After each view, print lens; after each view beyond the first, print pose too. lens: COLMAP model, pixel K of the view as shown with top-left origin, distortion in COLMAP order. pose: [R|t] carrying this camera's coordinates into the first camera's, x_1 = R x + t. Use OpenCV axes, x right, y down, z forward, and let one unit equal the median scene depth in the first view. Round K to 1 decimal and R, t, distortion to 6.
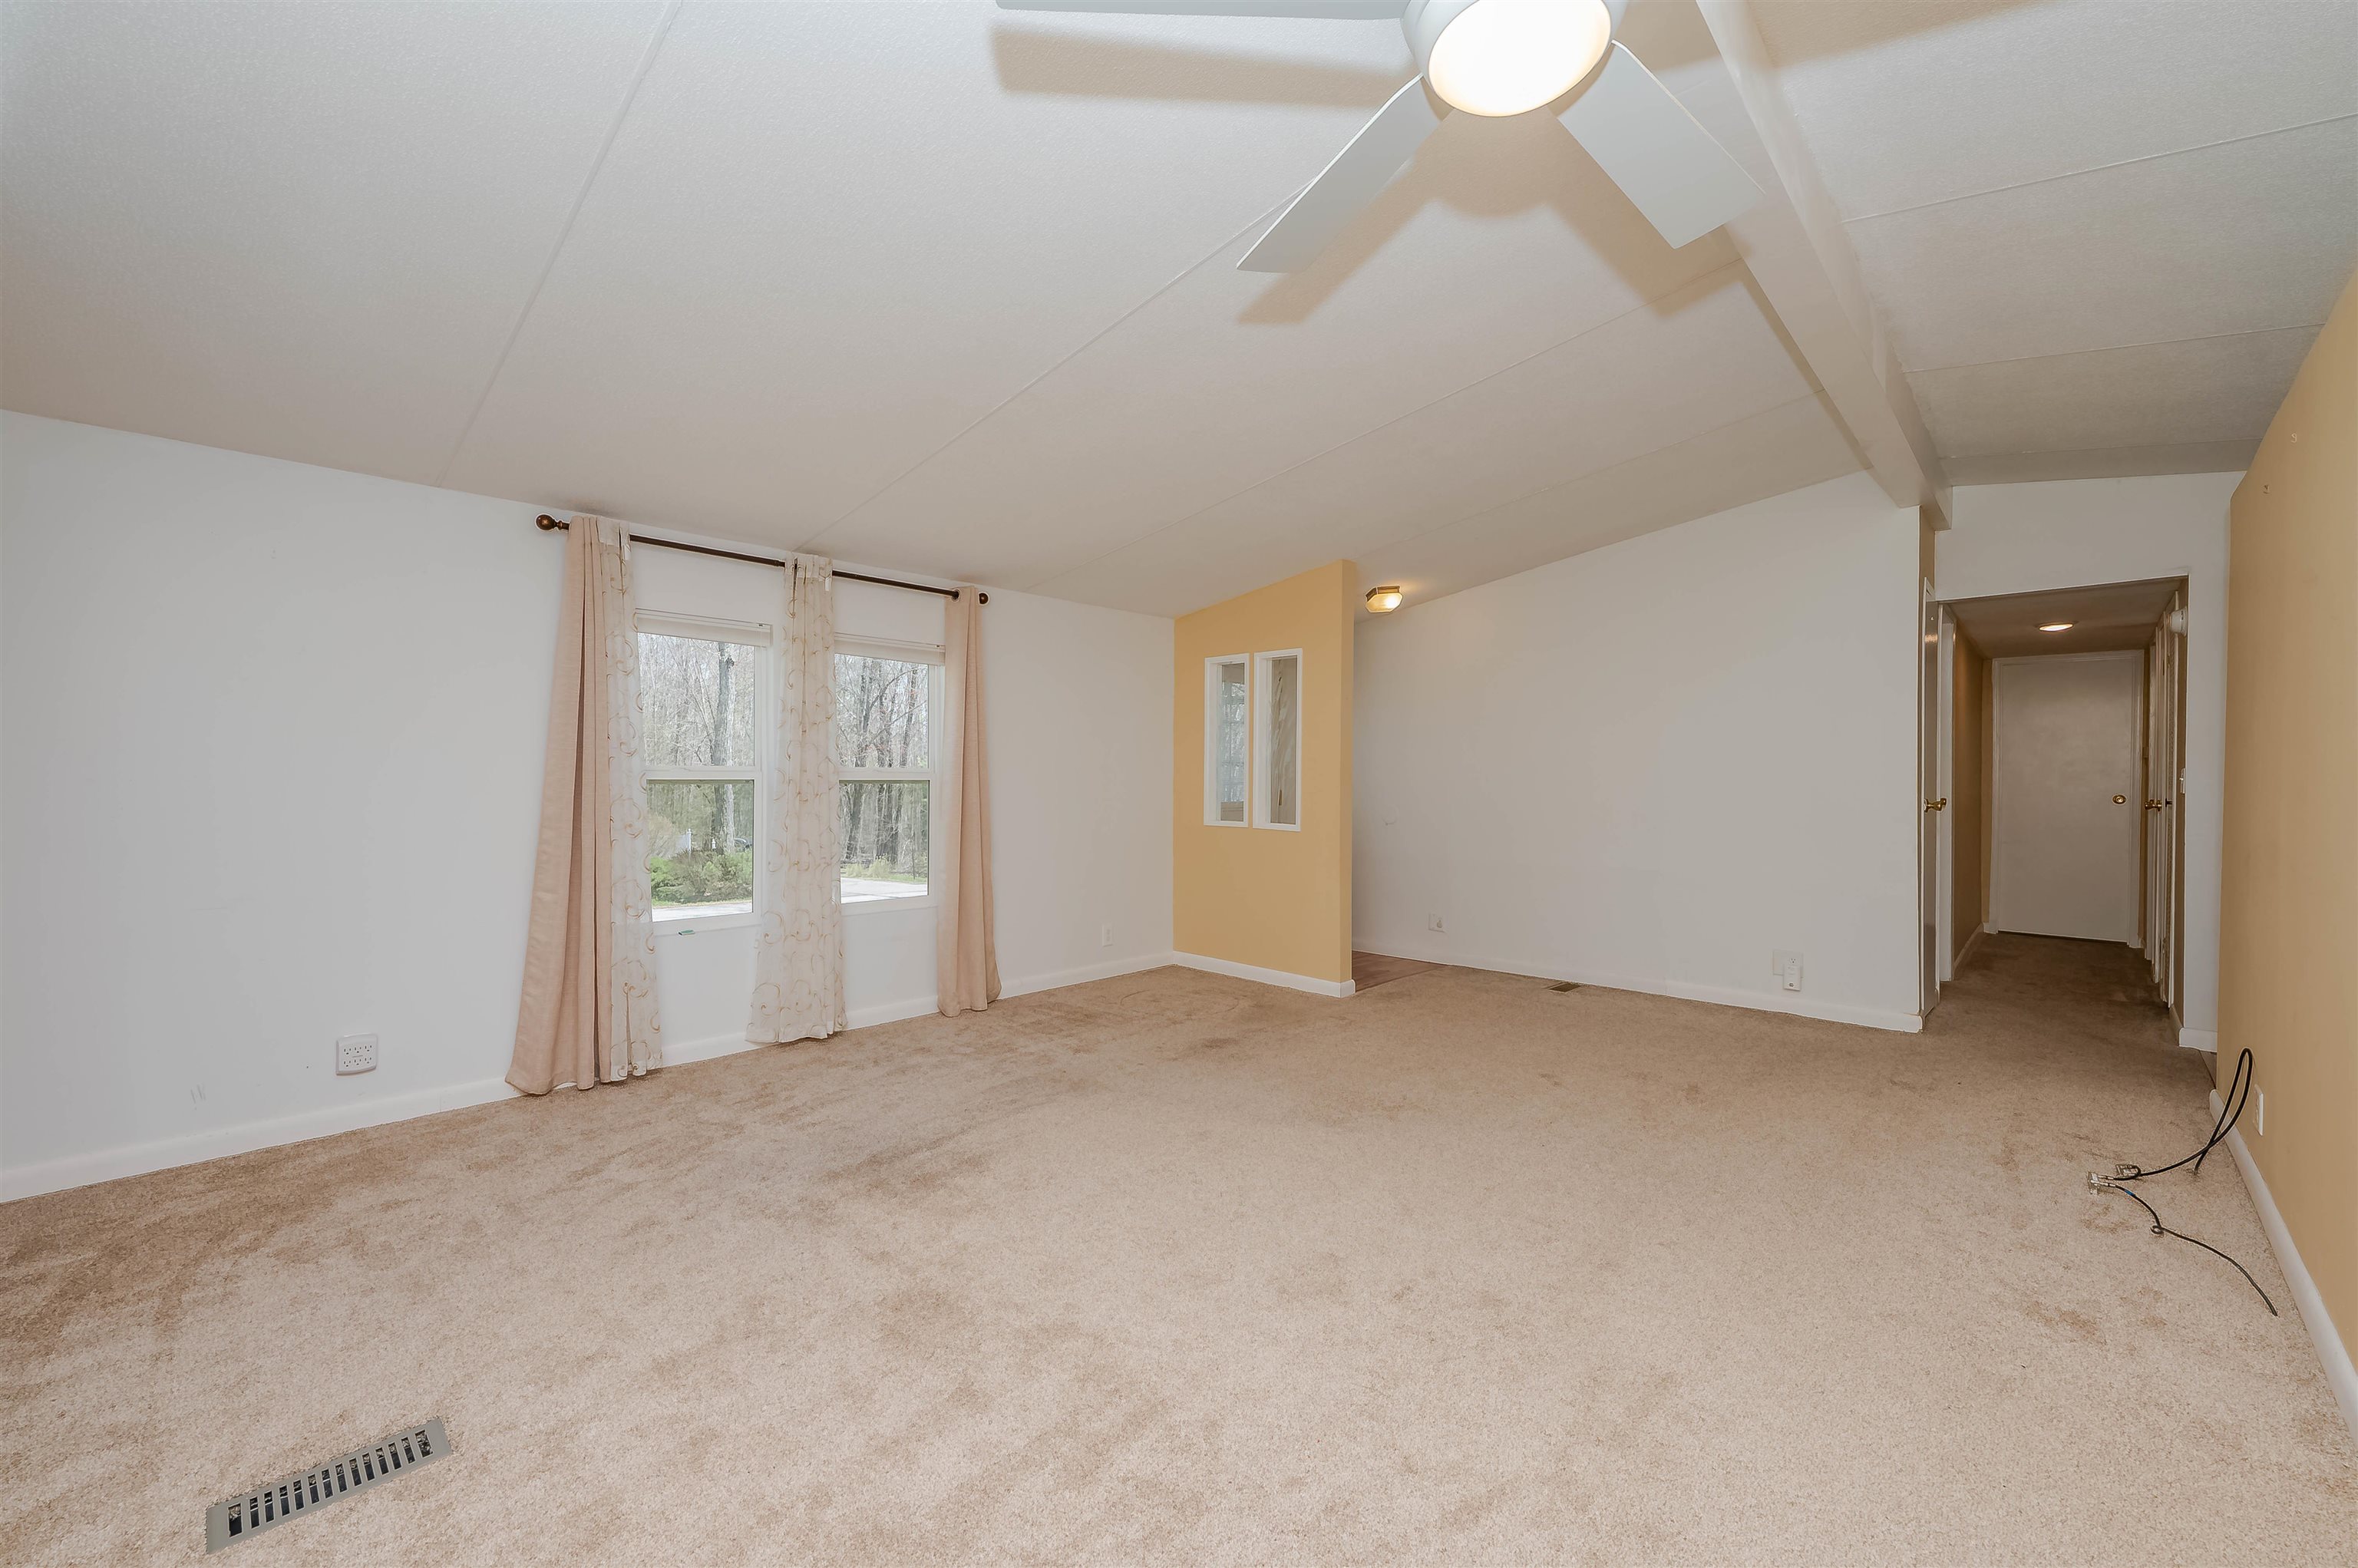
lens RADIAL K [[955.9, 0, 1199.5], [0, 955.9, 784.2], [0, 0, 1]] dist [-0.003763, 0.001655]
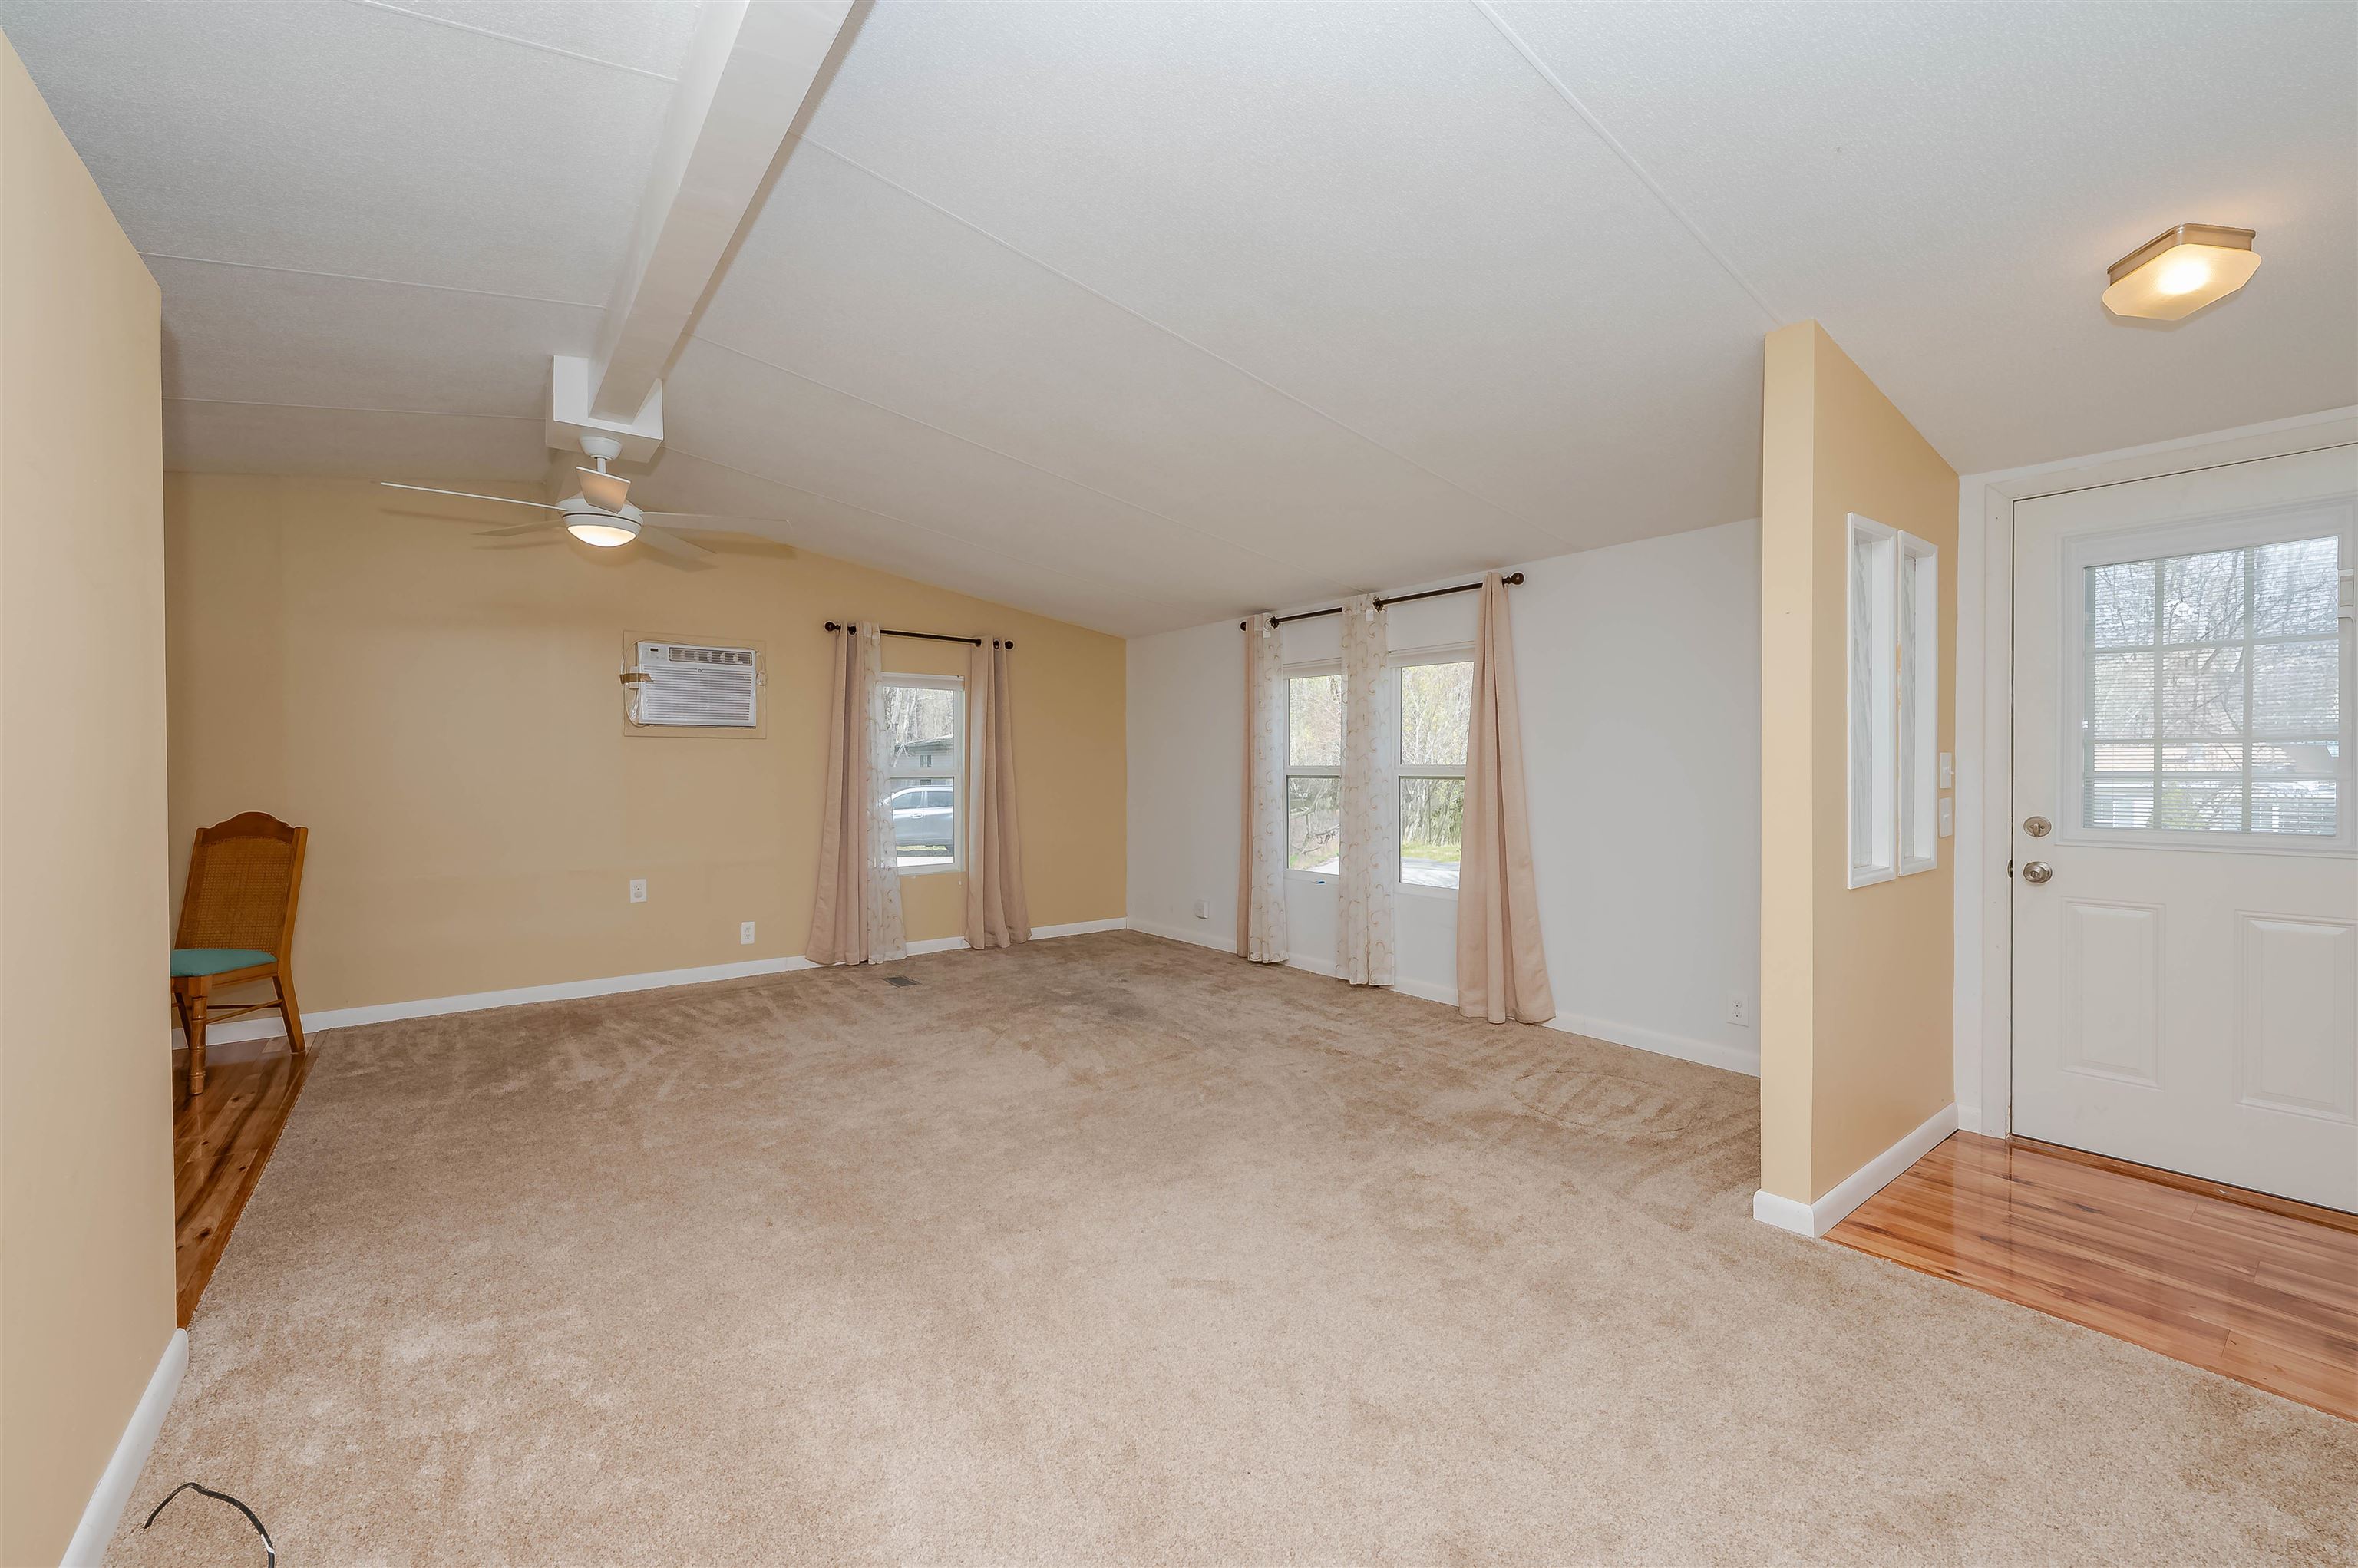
lens RADIAL K [[955.9, 0, 1161.0], [0, 955.9, 766.5], [0, 0, 1]] dist [-0.003763, 0.001655]
pose [[-0.158774, -0.006183, -0.987296, 0.832450], [-0.001067, 0.999981, -0.006091, -0.008162], [0.987314, 0.000086, -0.158777, 0.904721]]
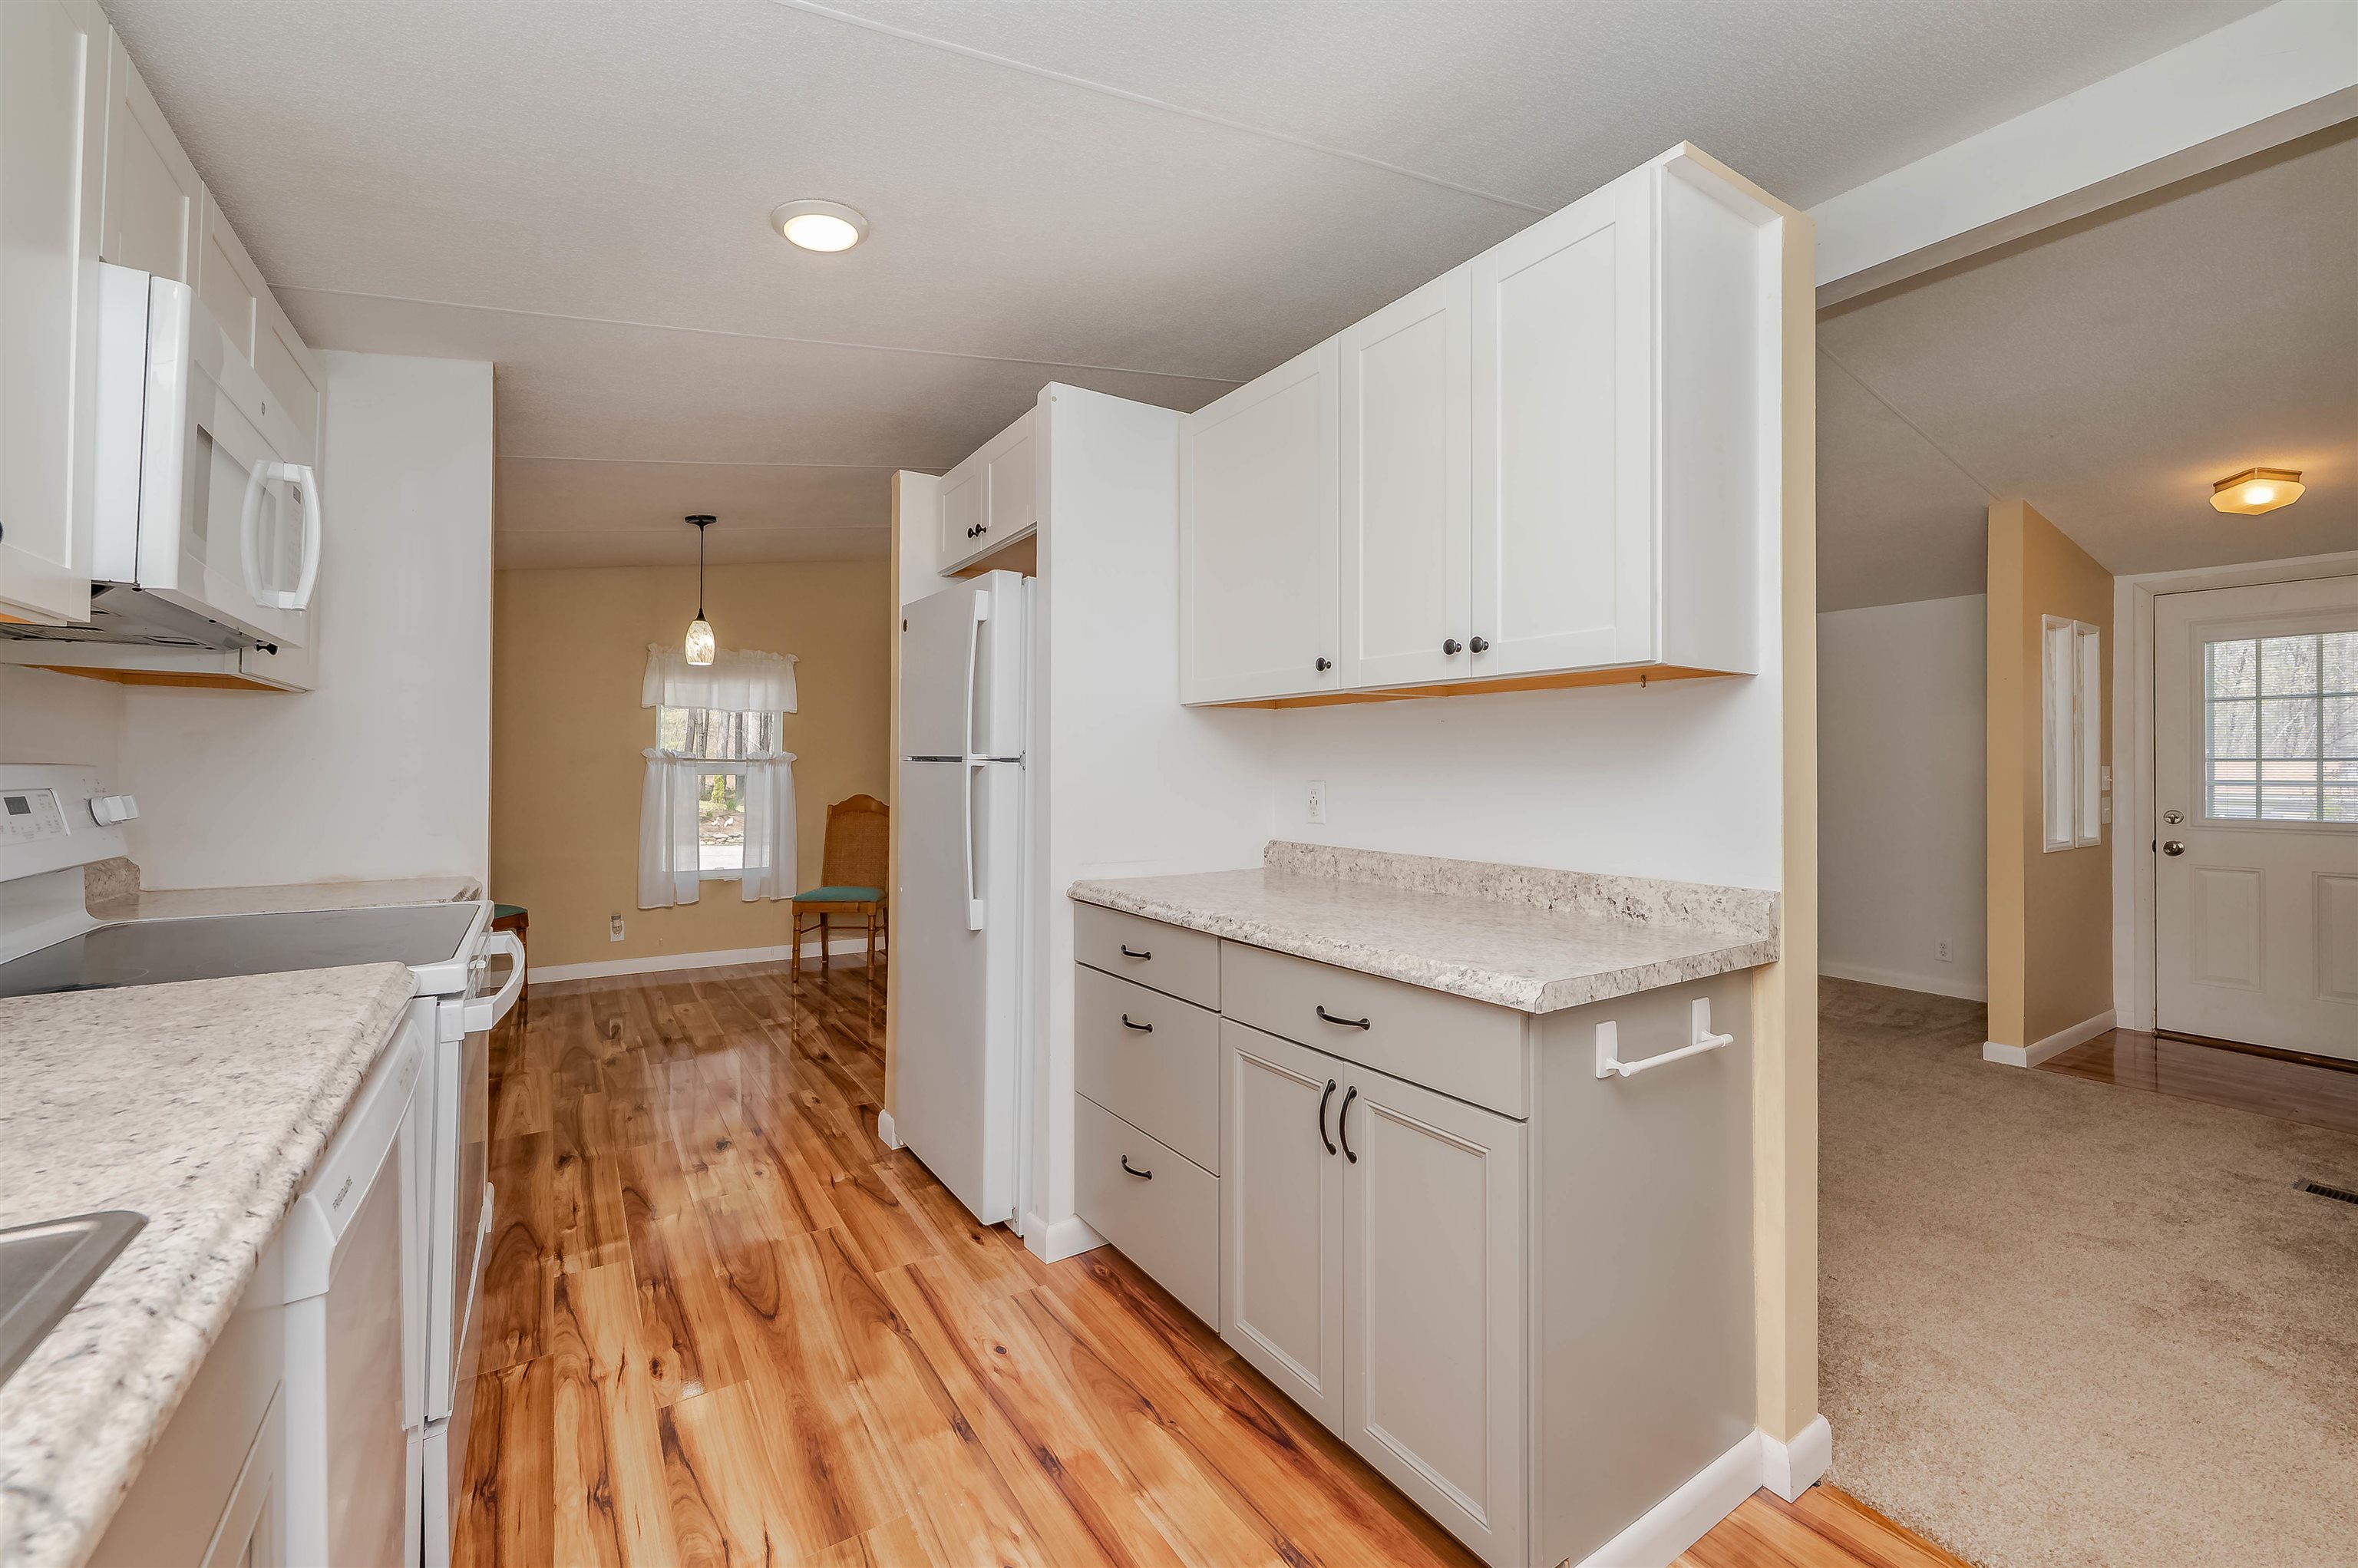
lens RADIAL K [[955.9, 0, 1183.6], [0, 955.9, 751.2], [0, 0, 1]] dist [-0.003763, 0.001655]
pose [[-0.220337, -0.024811, -0.975108, 1.272853], [-0.011099, 0.999676, -0.022928, -0.004377], [0.975361, 0.005771, -0.220541, 0.617925]]
